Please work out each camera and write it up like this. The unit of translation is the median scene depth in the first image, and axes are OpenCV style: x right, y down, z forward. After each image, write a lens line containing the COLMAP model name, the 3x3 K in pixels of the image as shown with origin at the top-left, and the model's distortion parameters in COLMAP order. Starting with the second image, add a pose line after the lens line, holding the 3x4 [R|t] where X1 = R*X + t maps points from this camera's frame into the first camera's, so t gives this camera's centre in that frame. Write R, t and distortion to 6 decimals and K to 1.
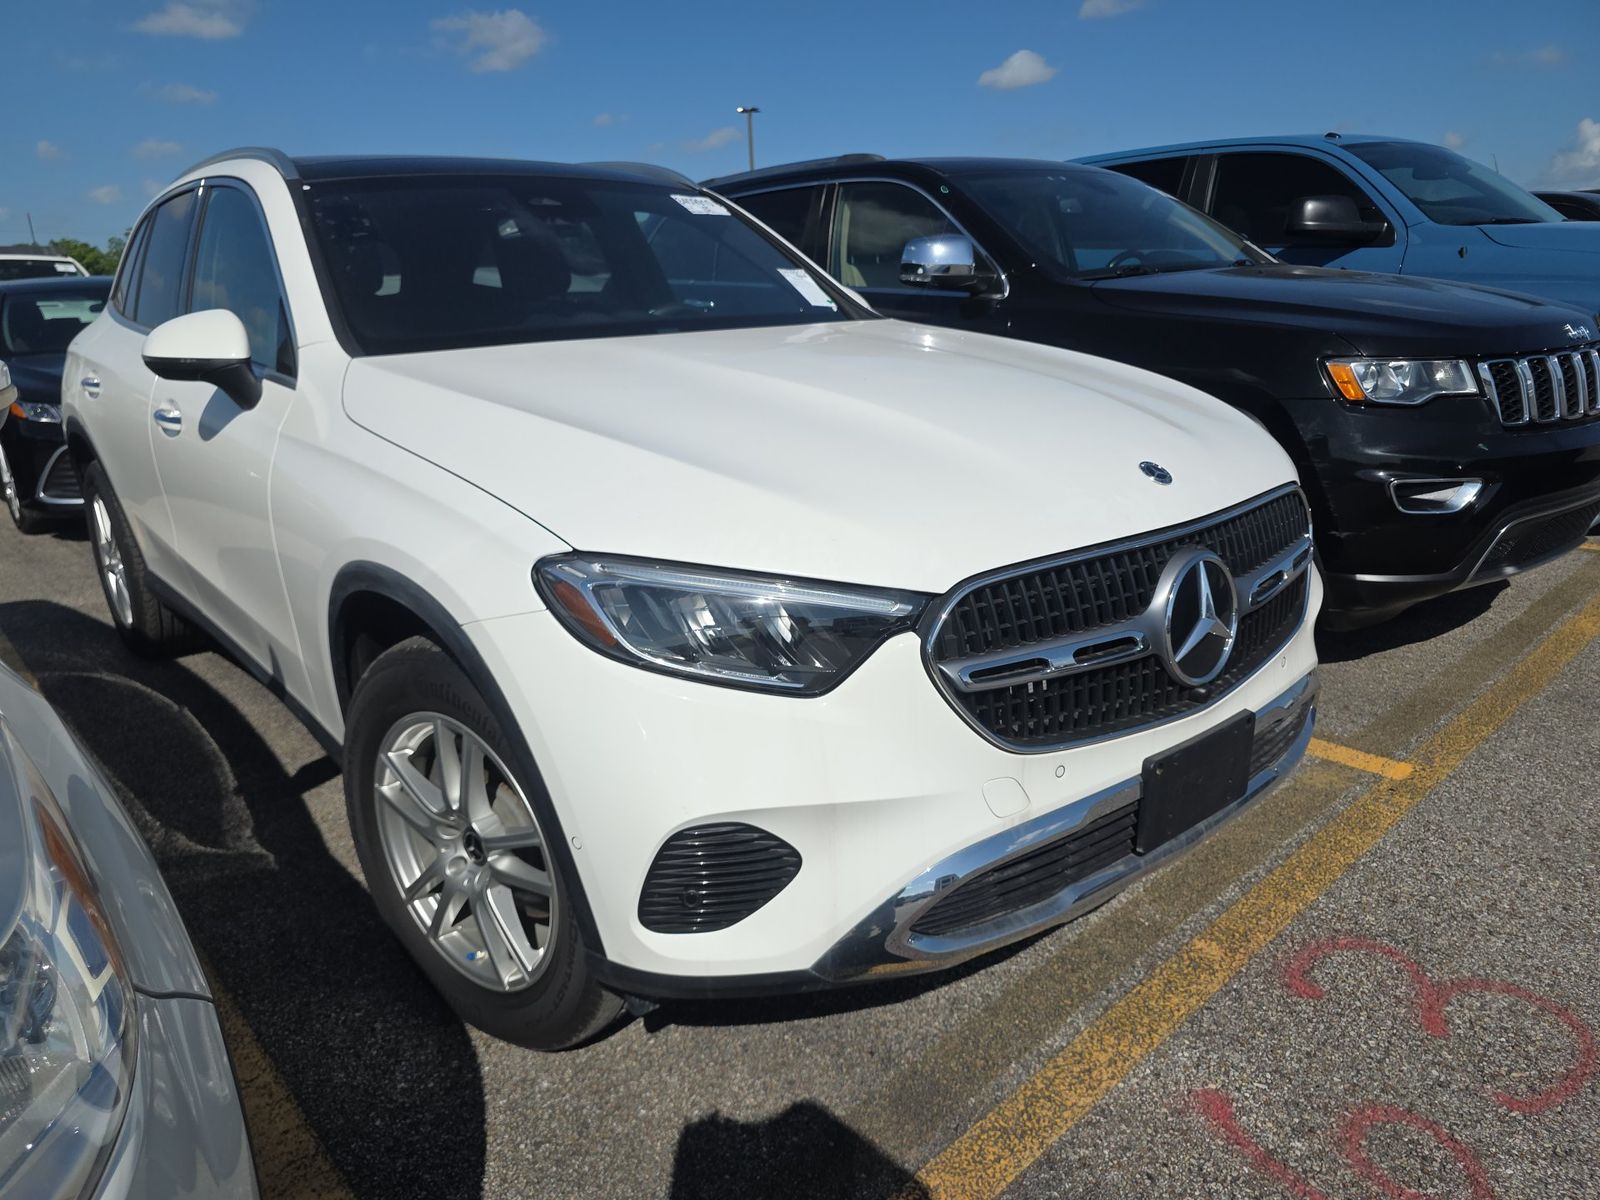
lens RADIAL K [[1073.0, 0, 800.0], [0, 1073.0, 619.1], [0, 0, 1]] dist [0.037733, -0.057299]
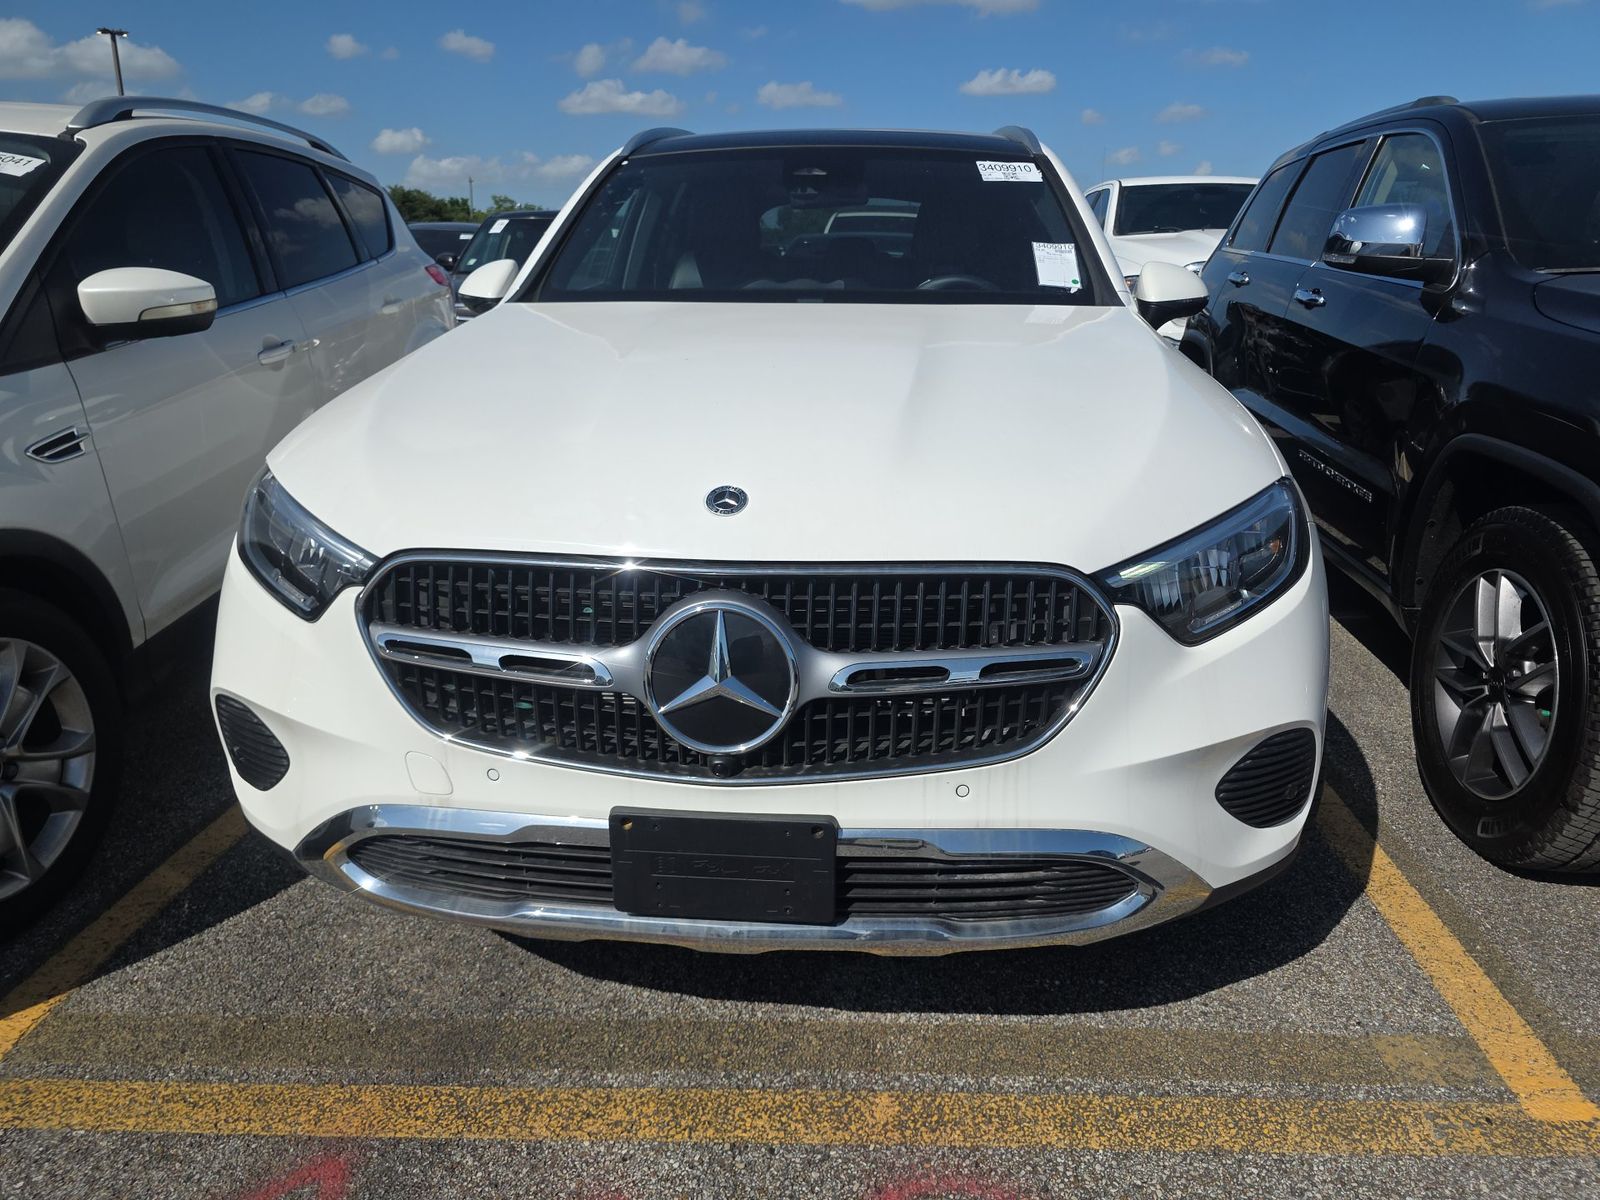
lens RADIAL K [[1071.7, 0, 789.2], [0, 1071.7, 599.8], [0, 0, 1]] dist [0.047805, -0.056246]
pose [[0.719828, 0.248946, -0.647976, 0.935394], [-0.235964, 0.965645, 0.108862, -0.163658], [0.652816, 0.074537, 0.753841, 0.395047]]
